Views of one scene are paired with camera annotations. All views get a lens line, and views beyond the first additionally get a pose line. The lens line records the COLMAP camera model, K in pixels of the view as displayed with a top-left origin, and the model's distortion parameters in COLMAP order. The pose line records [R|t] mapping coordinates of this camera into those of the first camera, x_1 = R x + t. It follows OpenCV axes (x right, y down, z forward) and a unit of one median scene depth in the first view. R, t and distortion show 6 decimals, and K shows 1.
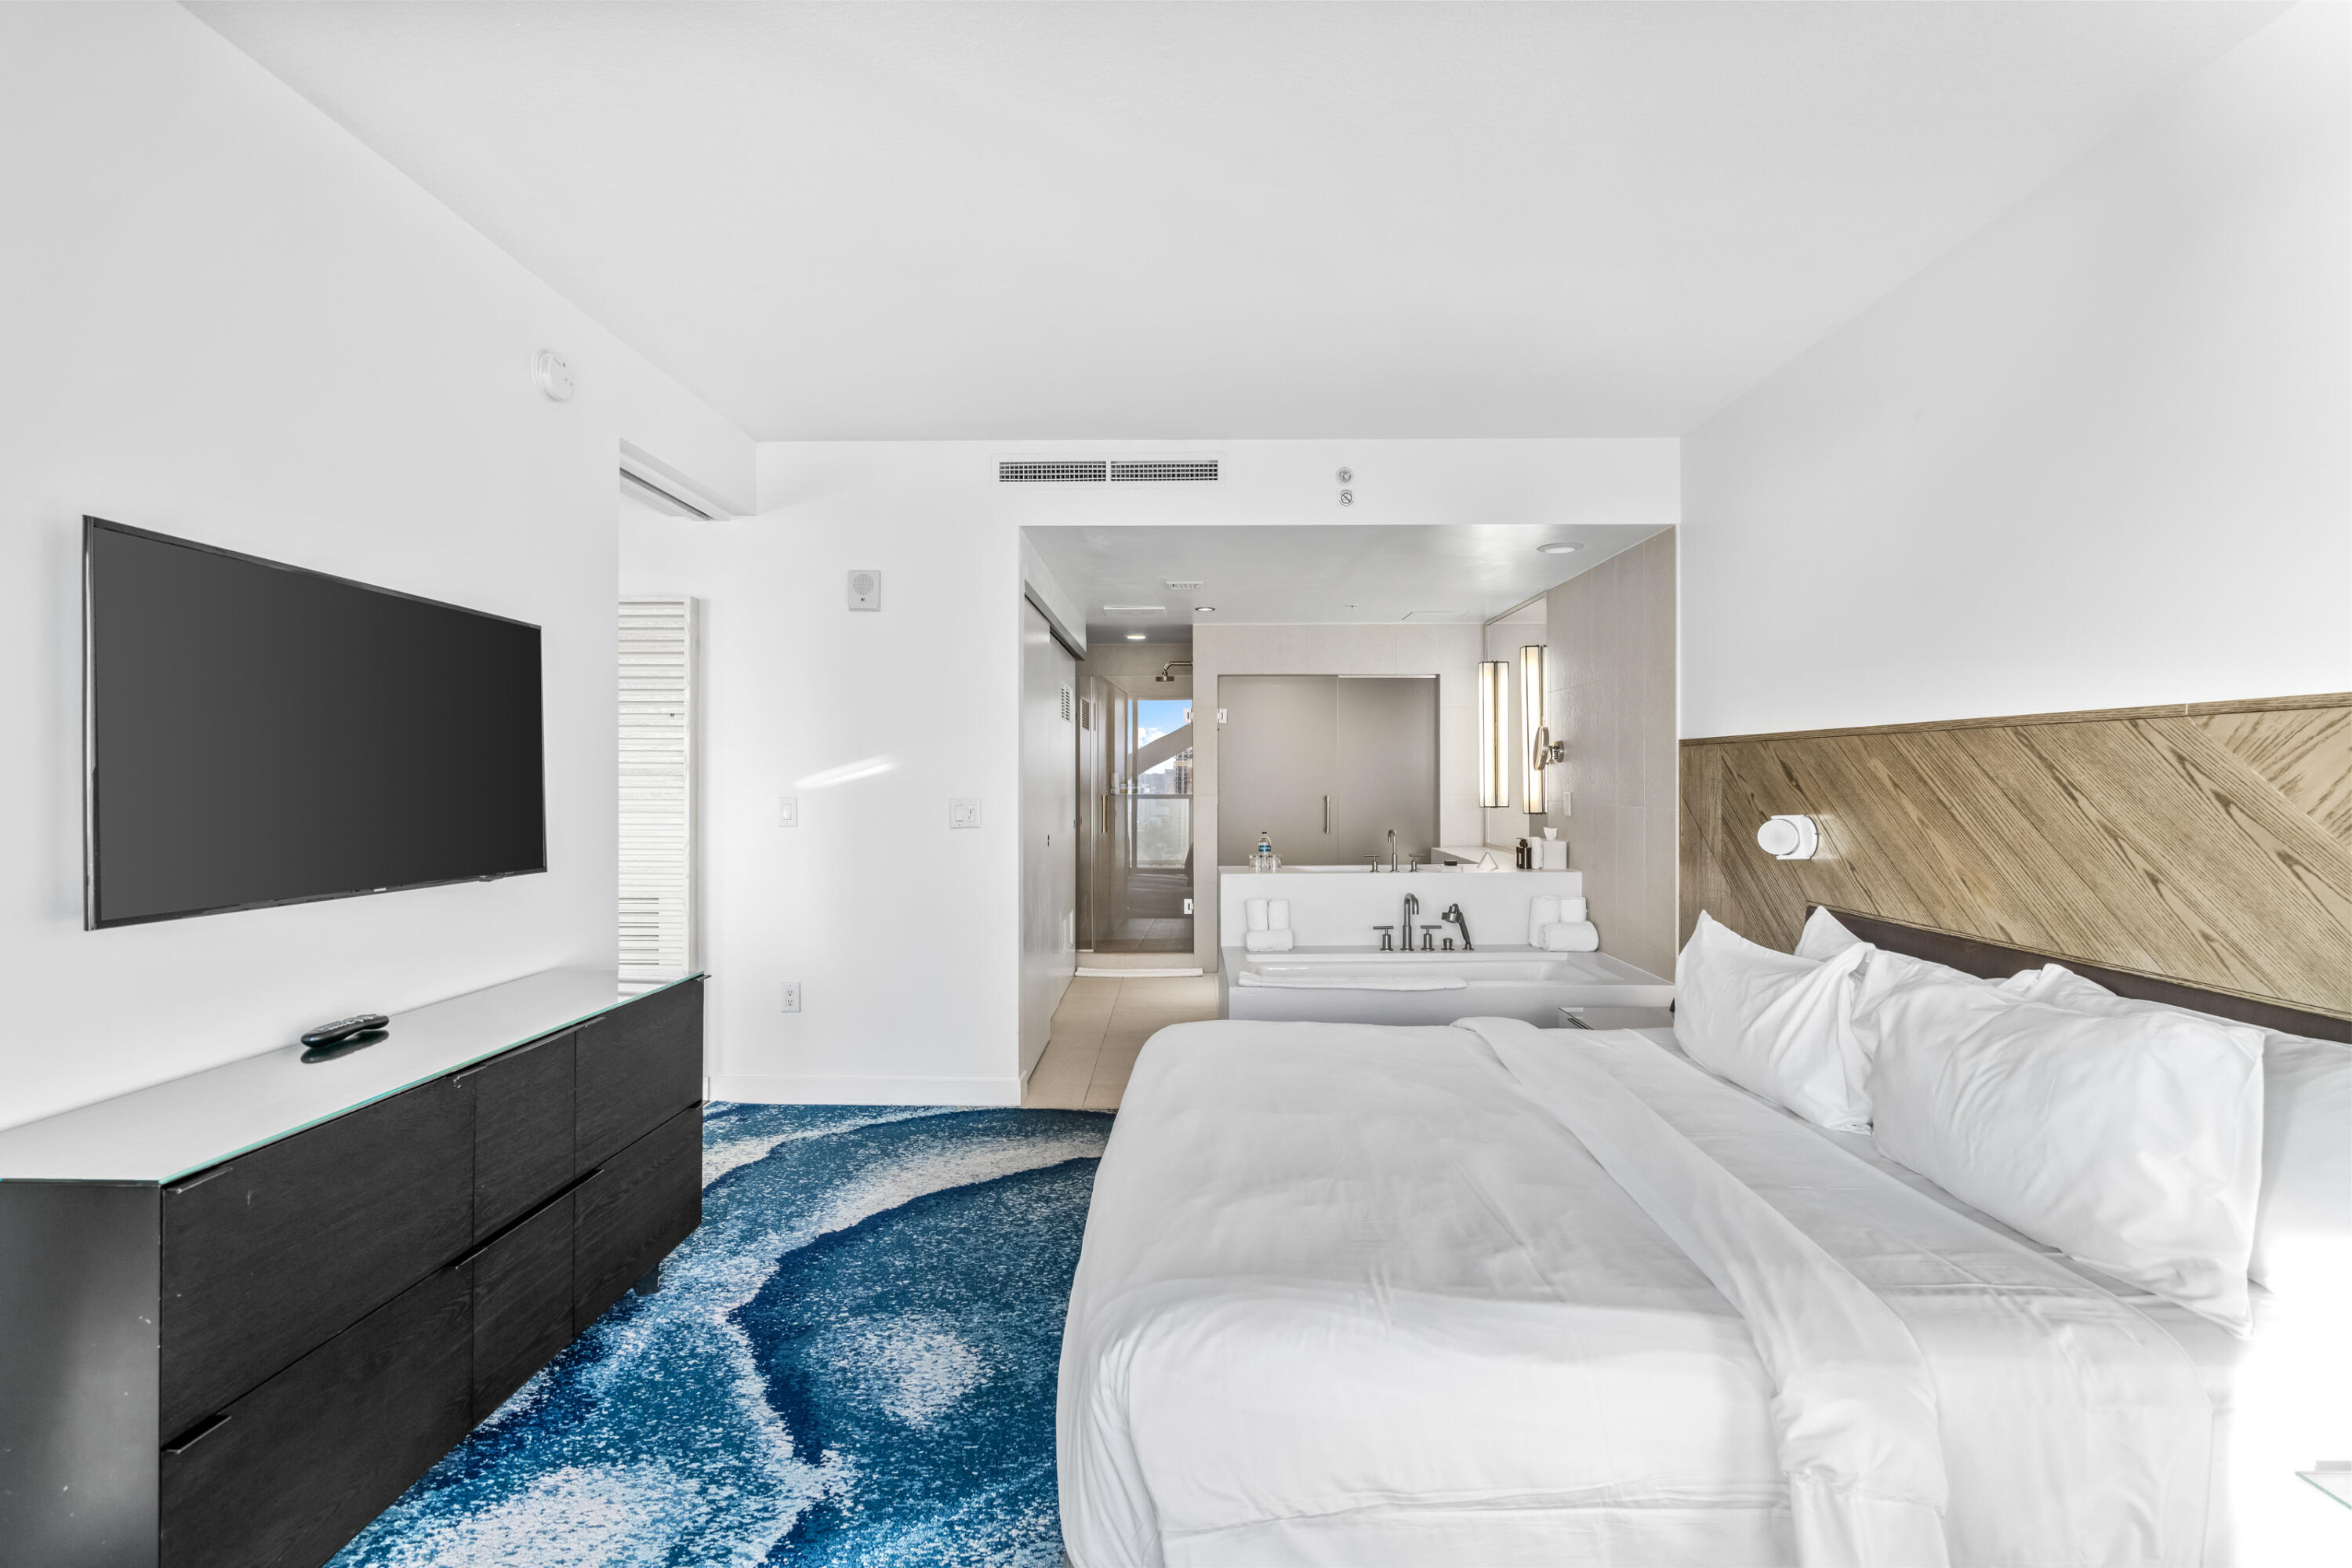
lens RADIAL K [[1057.1, 0, 1167.8], [0, 1057.1, 781.5], [0, 0, 1]] dist [-0.003965, 0.000655]
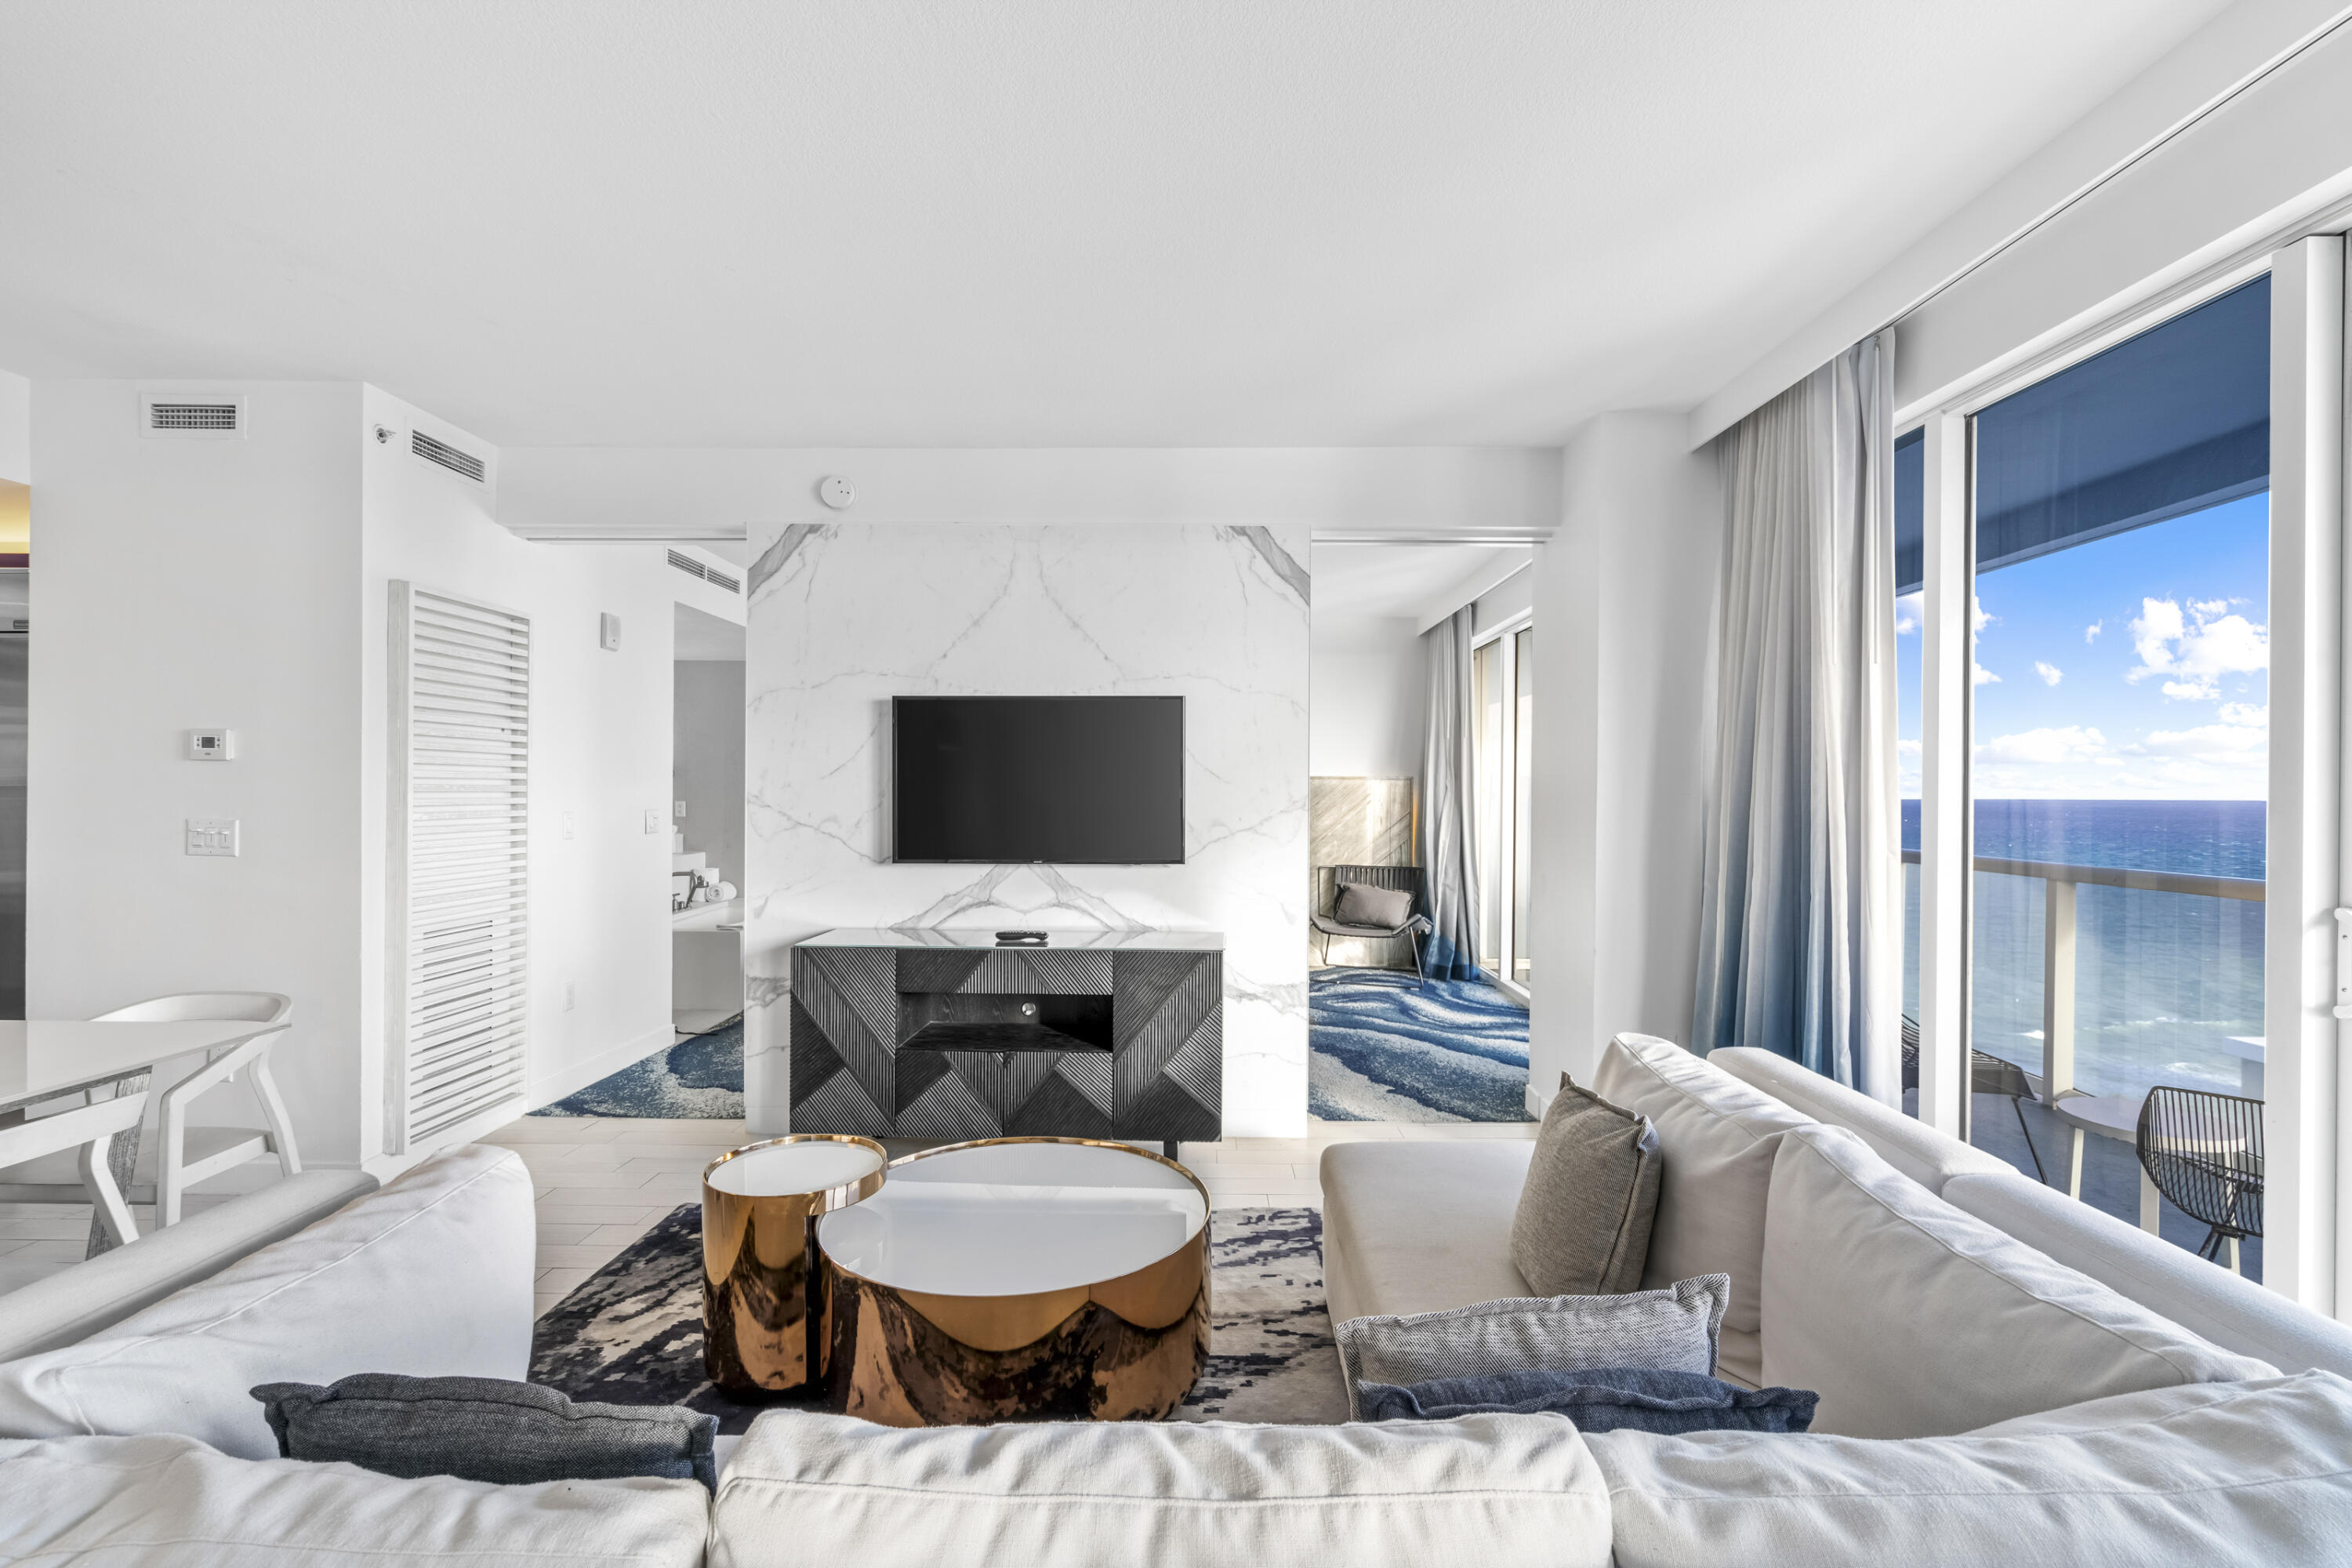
lens RADIAL K [[1058.7, 0, 1183.3], [0, 1058.7, 793.7], [0, 0, 1]] dist [-0.002034, 0.000482]
pose [[-0.013597, -0.003062, 0.999903, -1.966181], [-0.000743, 0.999995, 0.003053, -0.008769], [-0.999907, -0.000702, -0.013599, 0.524327]]
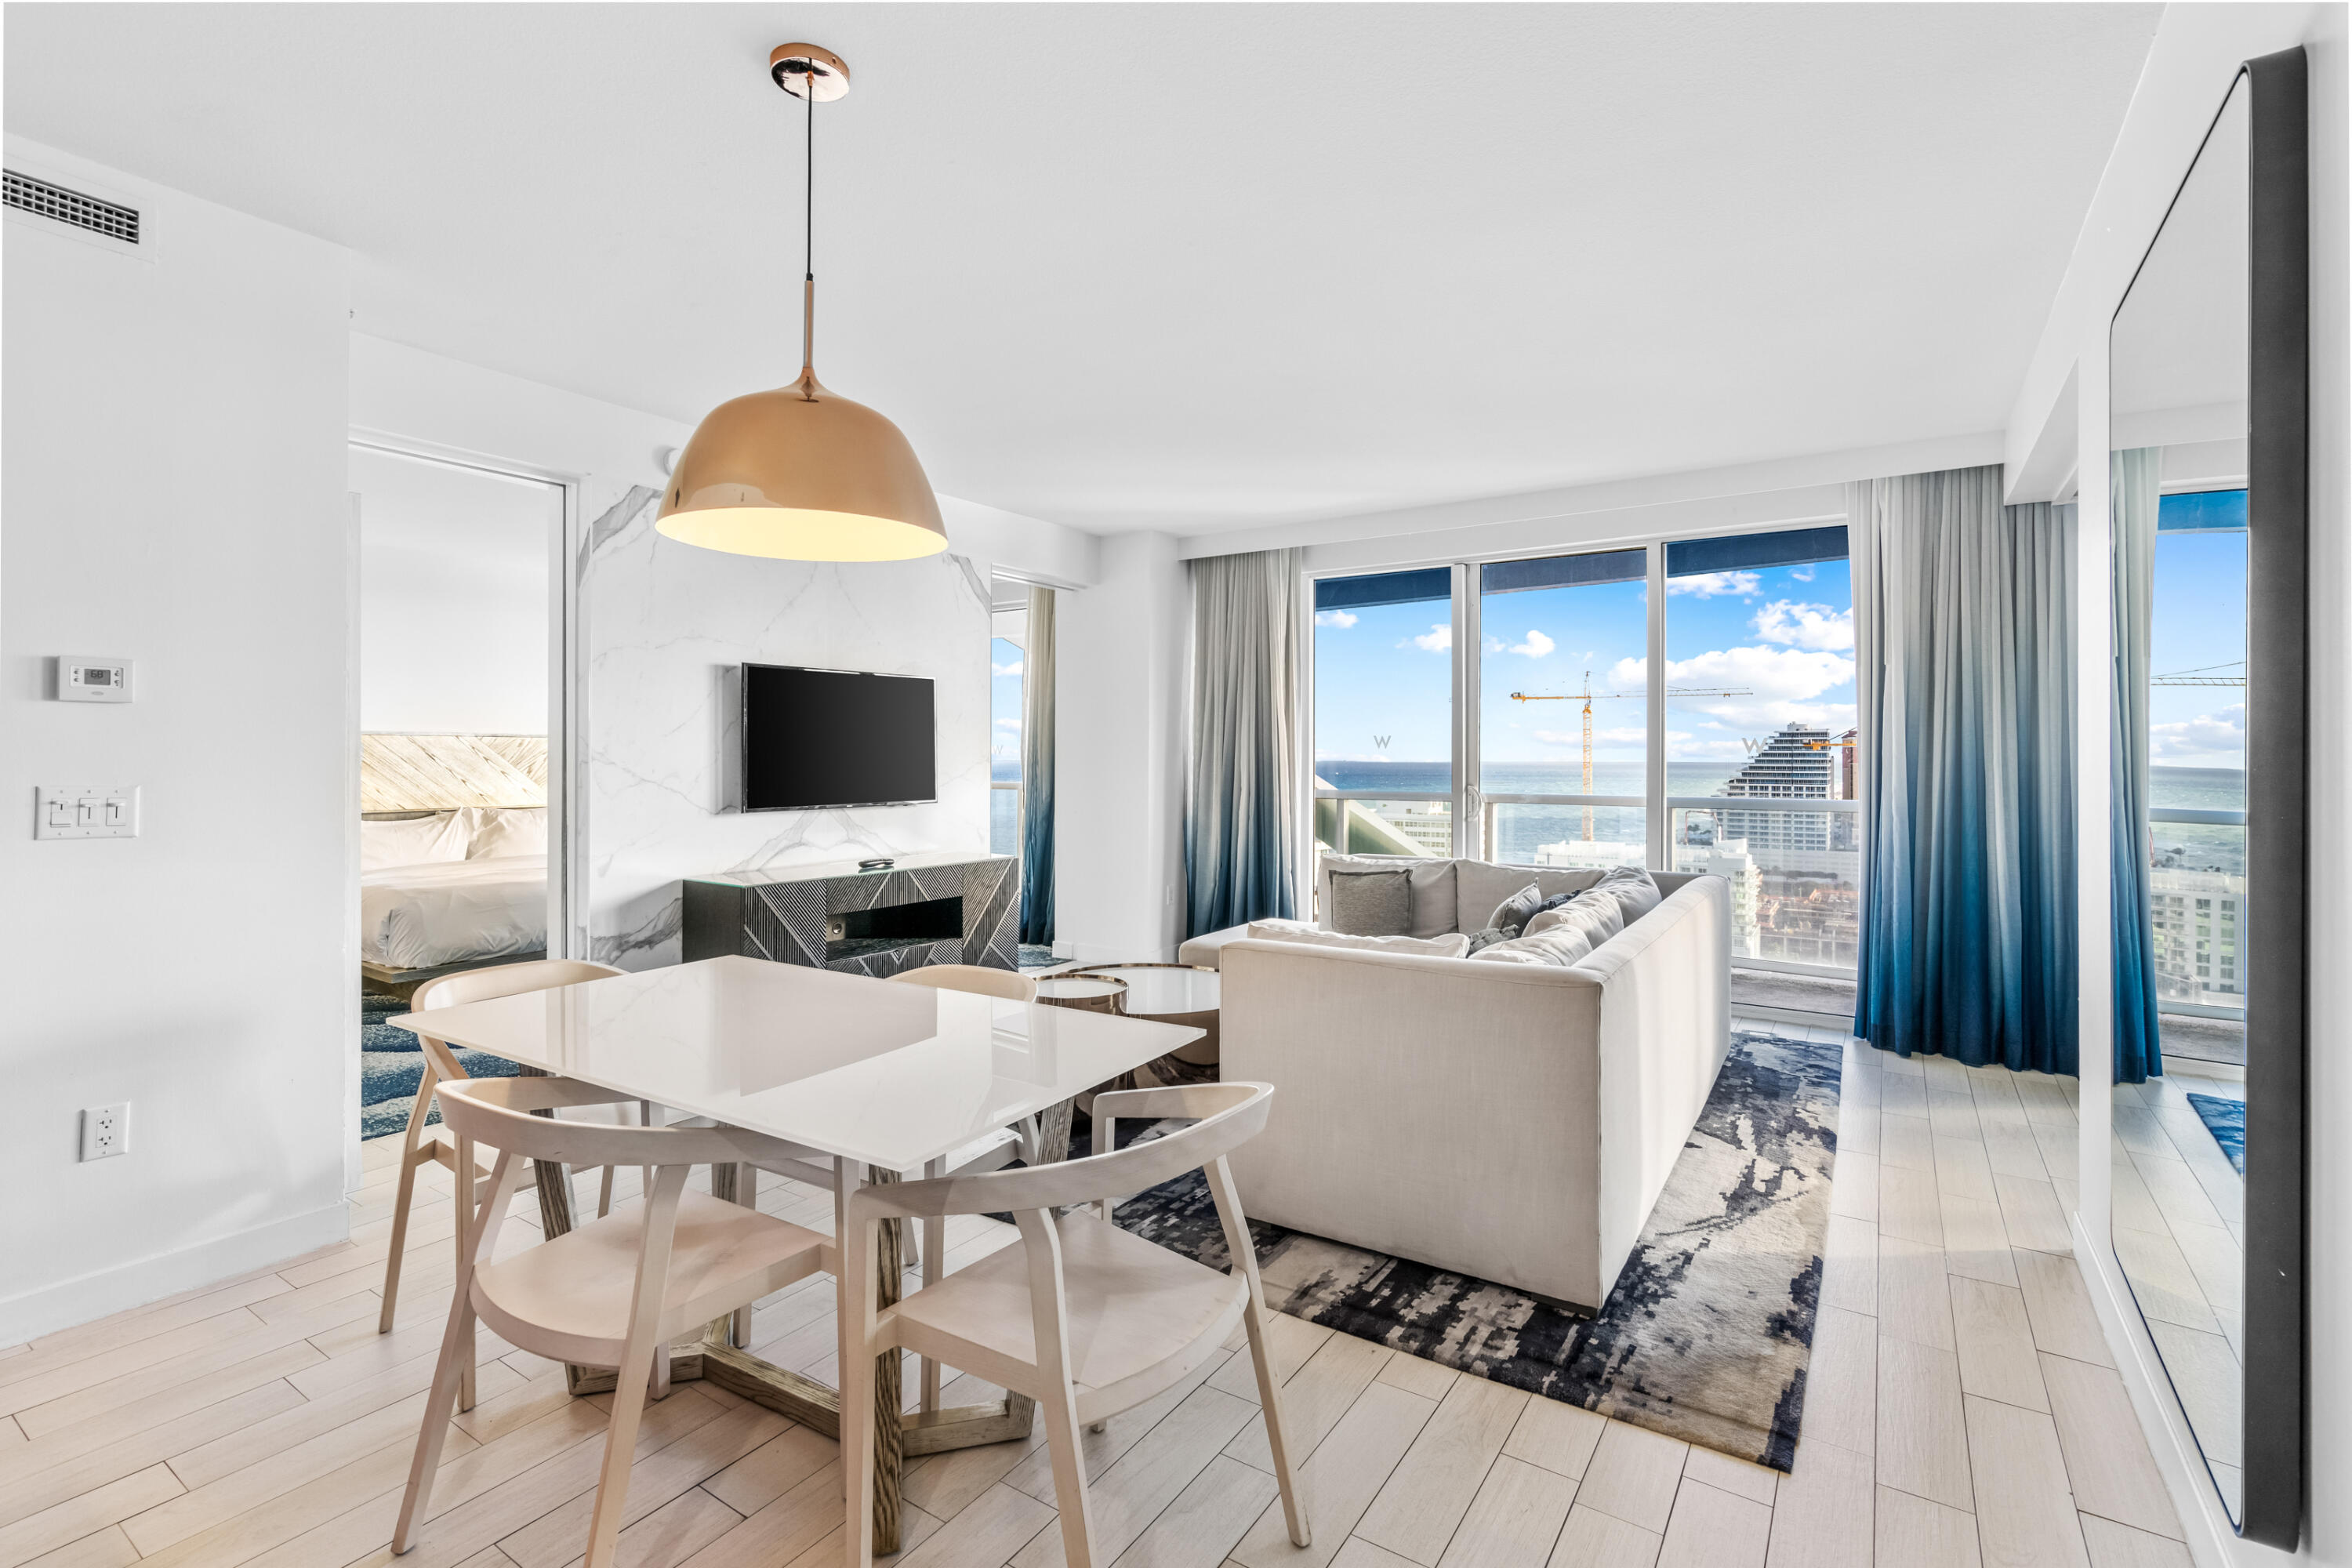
lens RADIAL K [[1070.1, 0, 1178.6], [0, 1070.1, 752.1], [0, 0, 1]] dist [-0.001980, 0.000453]
pose [[-0.846071, 0.001425, 0.533069, -1.941325], [0.001728, 0.999999, 0.000070, -0.001479], [-0.533068, 0.000981, -0.846072, 1.763913]]
